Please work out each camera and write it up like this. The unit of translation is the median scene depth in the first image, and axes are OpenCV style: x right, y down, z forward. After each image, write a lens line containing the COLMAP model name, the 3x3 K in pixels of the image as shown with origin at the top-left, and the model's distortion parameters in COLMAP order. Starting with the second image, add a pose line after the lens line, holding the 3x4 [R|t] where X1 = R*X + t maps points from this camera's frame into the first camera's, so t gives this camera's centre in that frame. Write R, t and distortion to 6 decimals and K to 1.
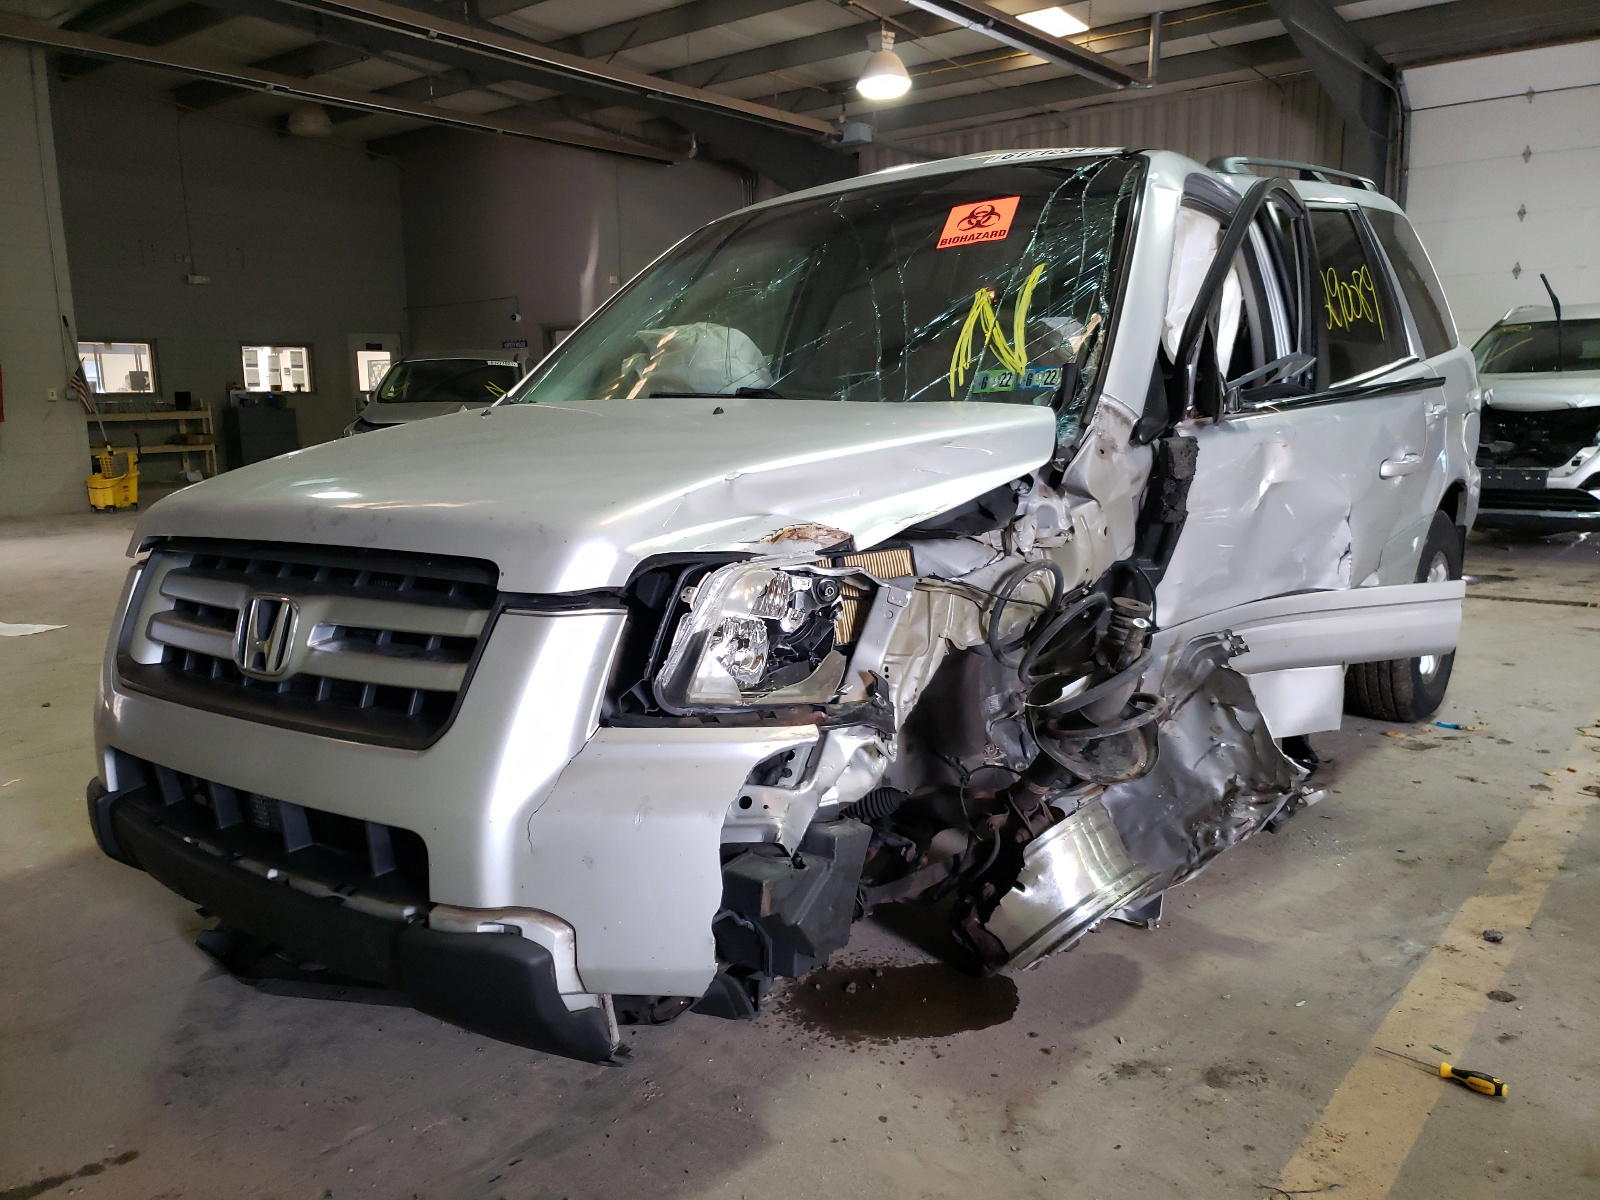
lens RADIAL K [[1284.9, 0, 800.0], [0, 1284.9, 600.0], [0, 0, 1]] dist [-0.003191, 0.035744]
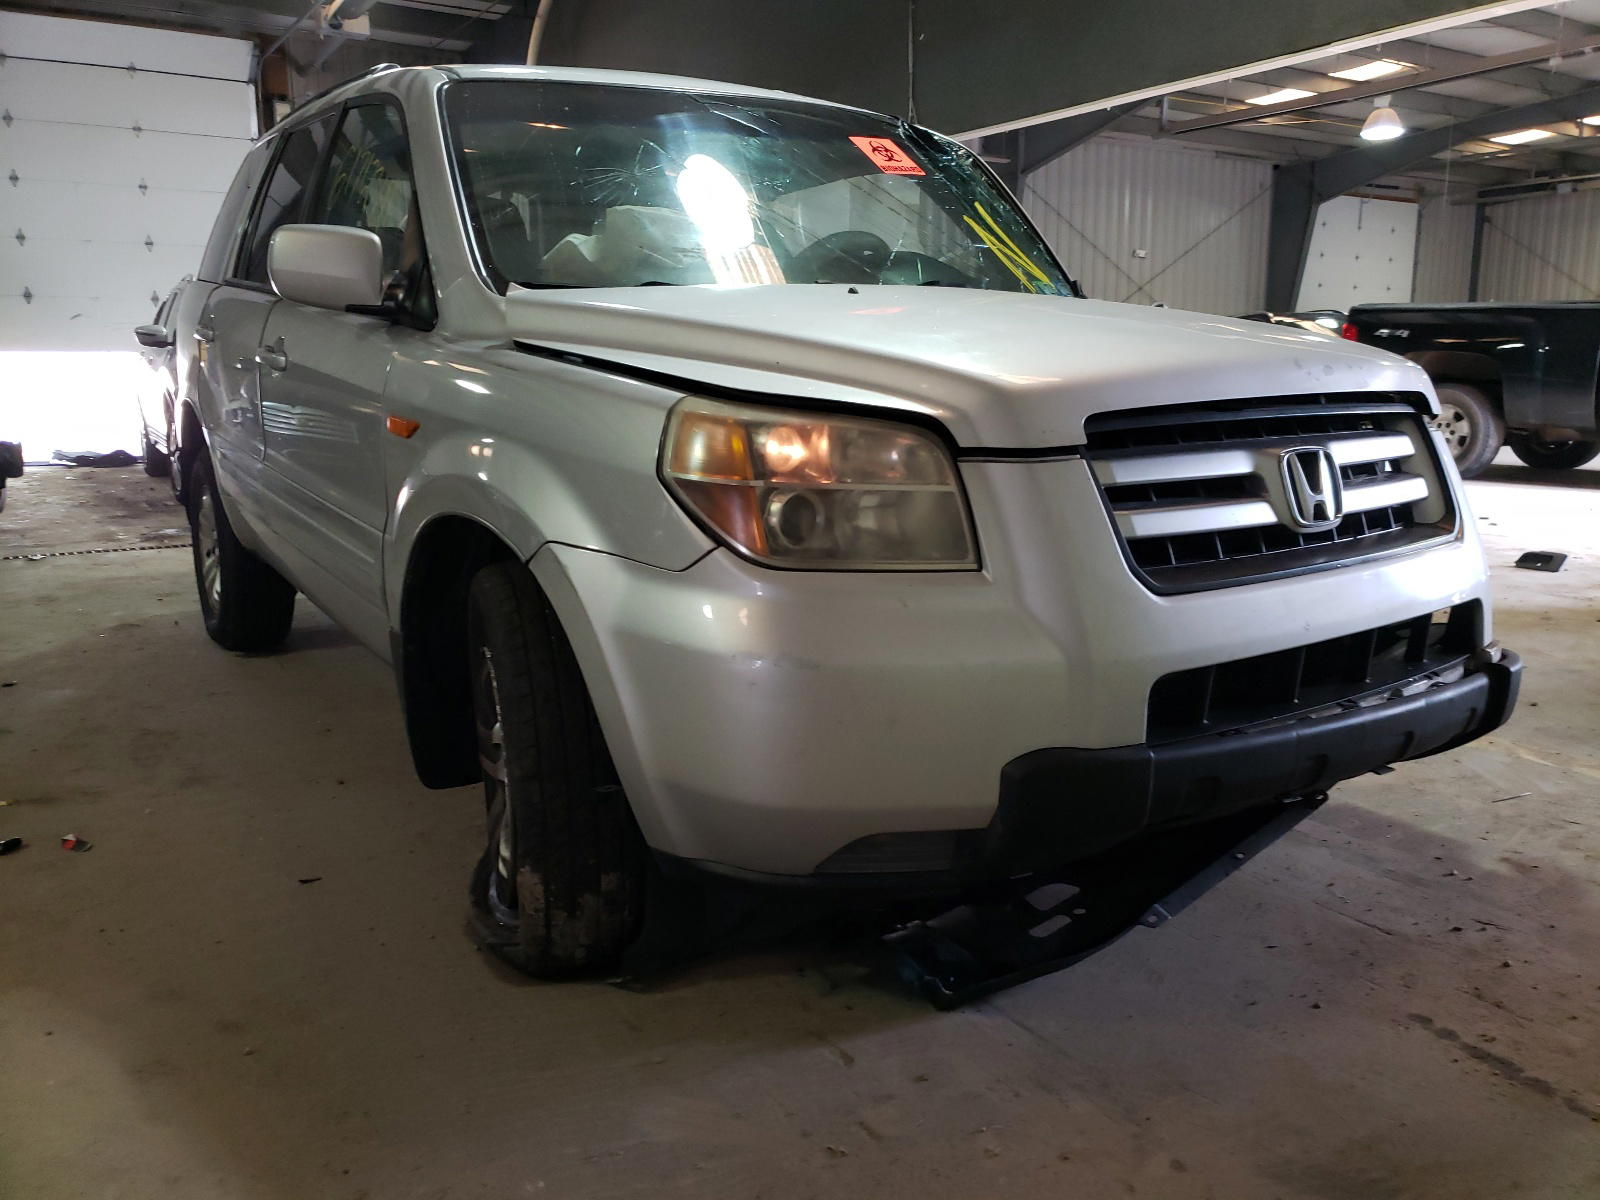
lens RADIAL K [[1286.2, 0, 809.8], [0, 1286.2, 603.0], [0, 0, 1]] dist [-0.007509, -0.000509]
pose [[0.283106, -0.156511, 0.946232, -1.138104], [0.148313, 0.981872, 0.118031, -0.046124], [-0.947552, 0.106923, 0.301186, 0.820287]]
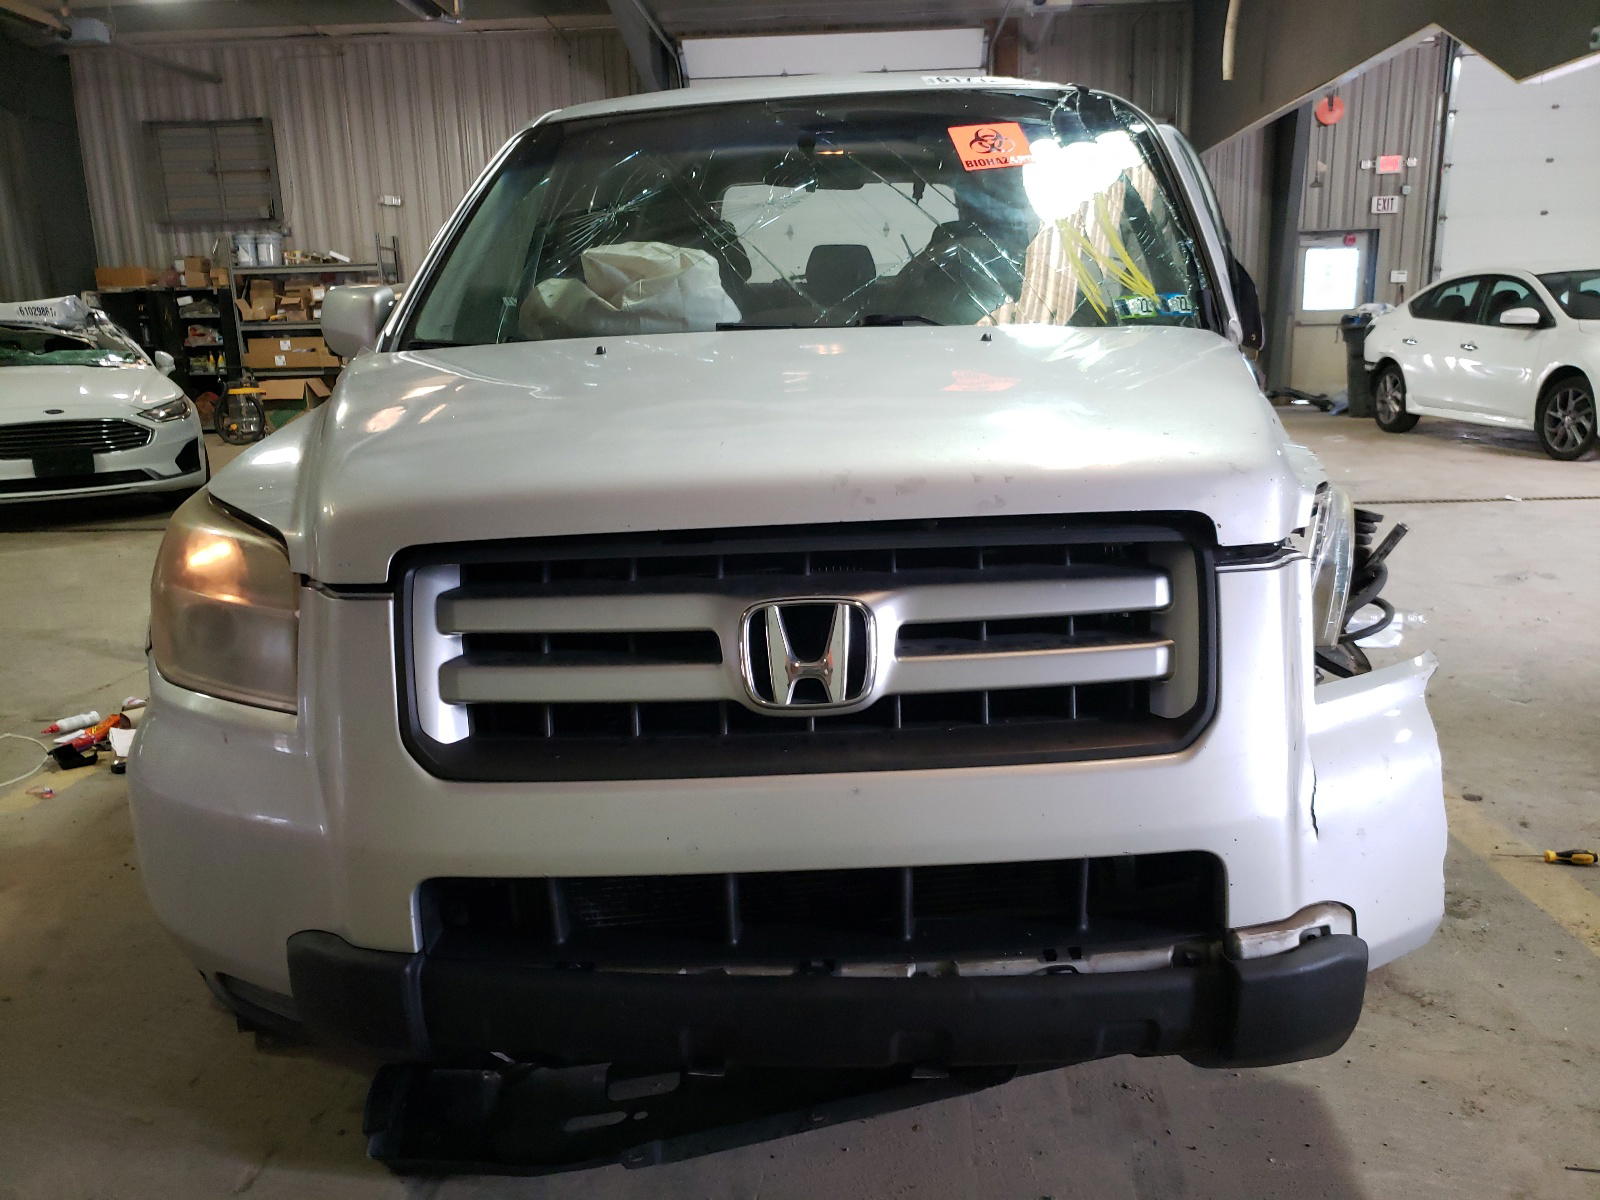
lens RADIAL K [[1286.2, 0, 809.8], [0, 1286.2, 603.0], [0, 0, 1]] dist [-0.007509, -0.000509]
pose [[0.803742, -0.126731, 0.581325, -0.640165], [0.104611, 0.991932, 0.071610, -0.039991], [-0.585710, 0.003257, 0.810514, 0.328033]]
